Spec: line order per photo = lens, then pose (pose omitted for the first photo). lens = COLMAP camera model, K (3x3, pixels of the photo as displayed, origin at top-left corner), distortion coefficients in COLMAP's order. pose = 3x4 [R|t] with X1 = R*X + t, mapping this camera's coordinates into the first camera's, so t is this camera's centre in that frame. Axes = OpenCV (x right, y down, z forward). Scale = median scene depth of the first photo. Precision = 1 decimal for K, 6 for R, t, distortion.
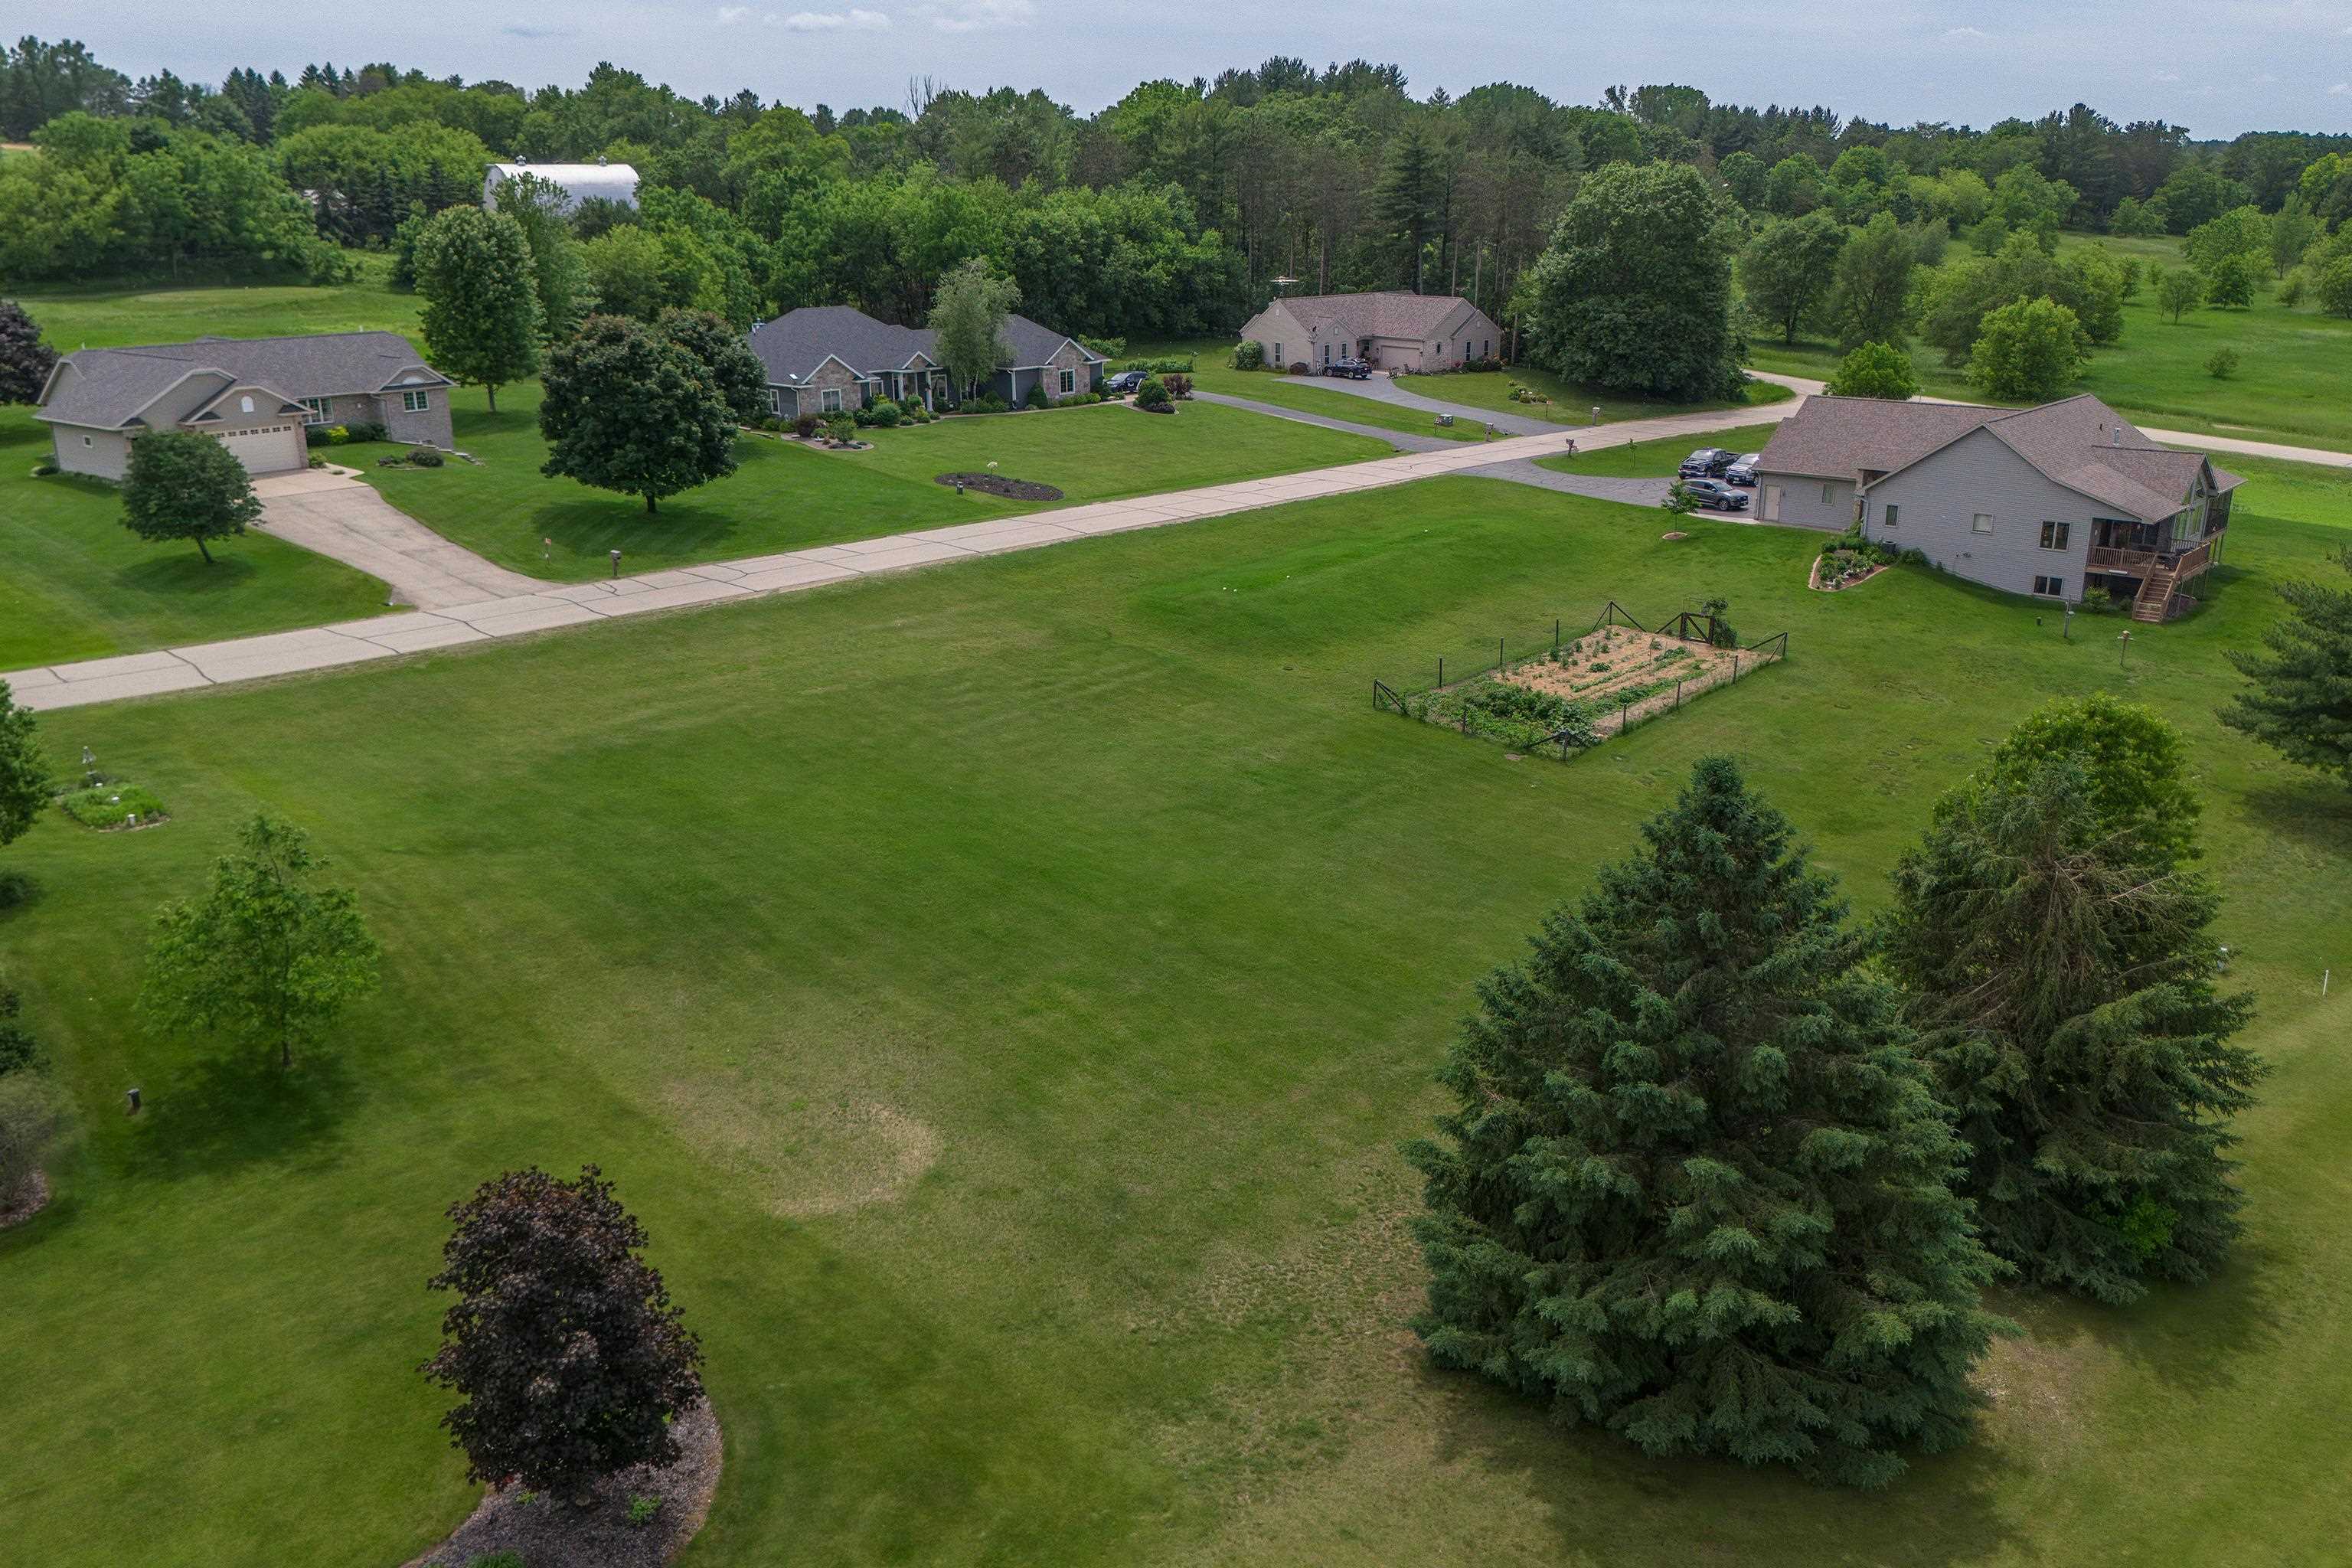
lens RADIAL K [[1820.1, 0, 1176.0], [0, 1820.1, 784.0], [0, 0, 1]] dist [0.062066, -0.061166]
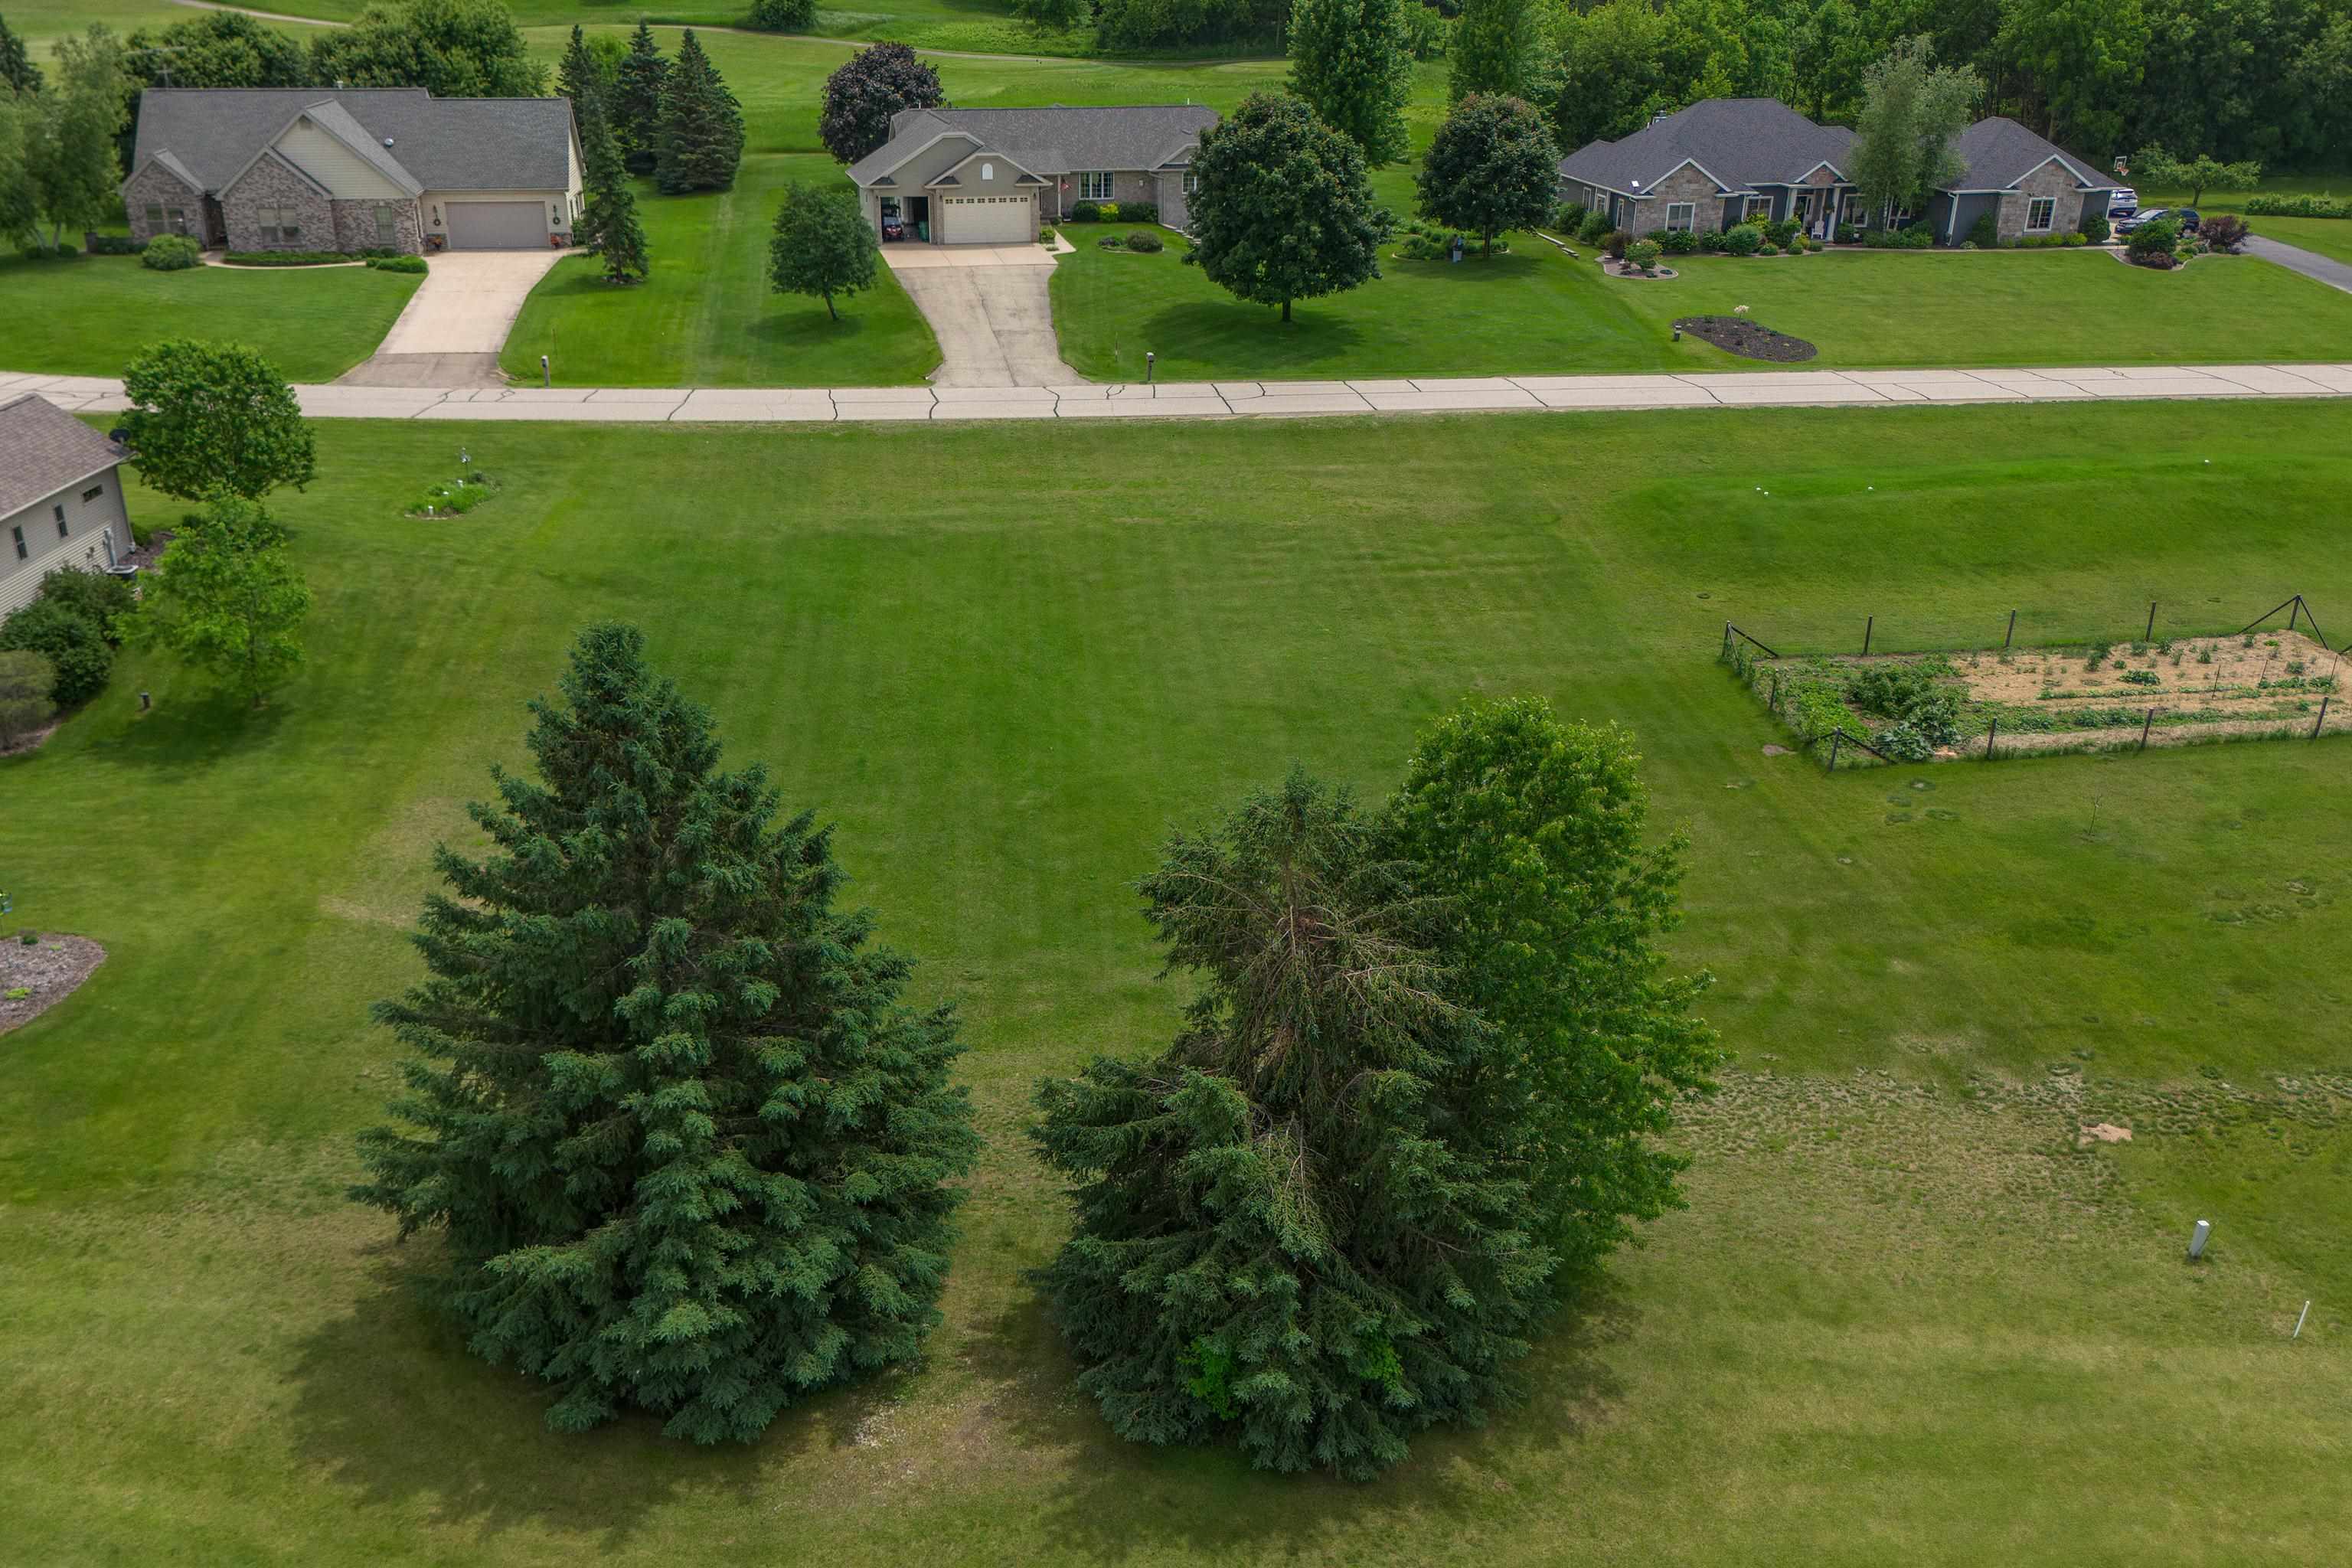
lens RADIAL K [[2102.1, 0, 1121.1], [0, 2102.1, 957.9], [0, 0, 1]] dist [0.061053, -0.064462]
pose [[0.769407, 0.279944, -0.574147, 0.387170], [-0.202889, 0.959405, 0.195902, -0.037577], [0.605681, -0.034240, 0.794971, 0.112734]]
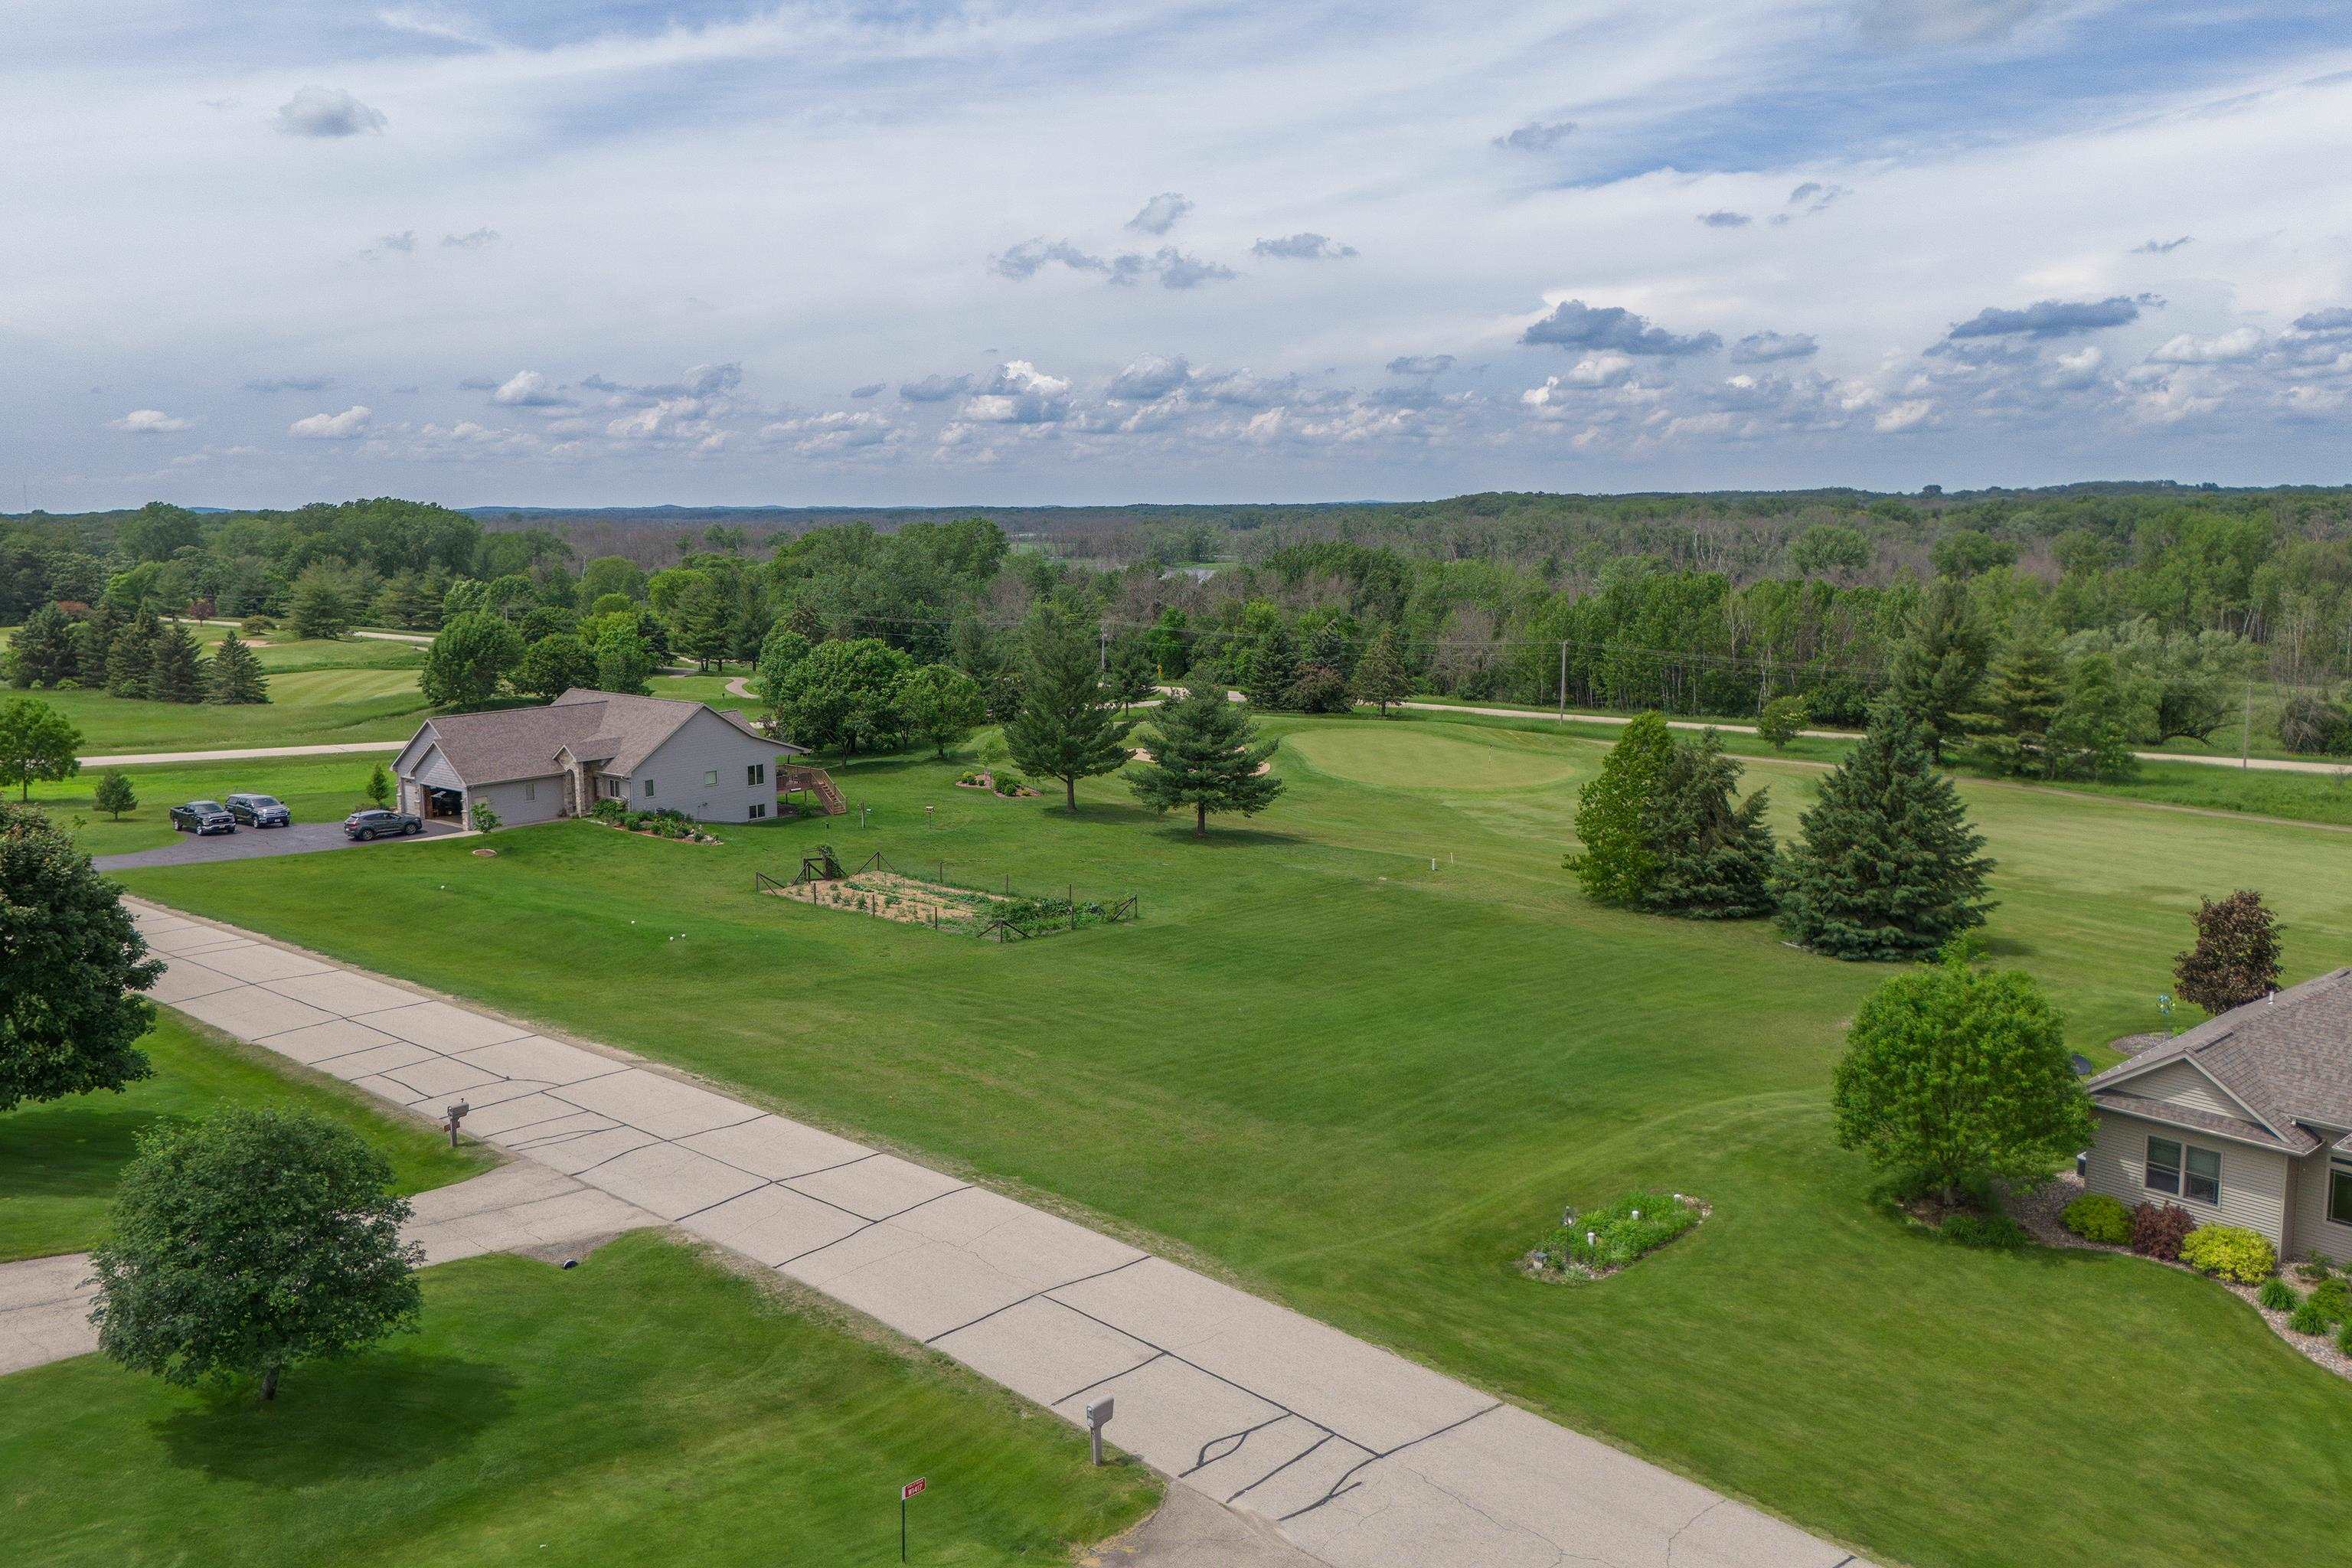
lens RADIAL K [[1820.1, 0, 1176.0], [0, 1820.1, 784.0], [0, 0, 1]] dist [0.062066, -0.061166]
pose [[-0.035646, -0.143619, 0.988991, -0.873329], [0.319431, 0.936068, 0.147447, -0.232746], [-0.946939, 0.321170, 0.012510, 0.713828]]
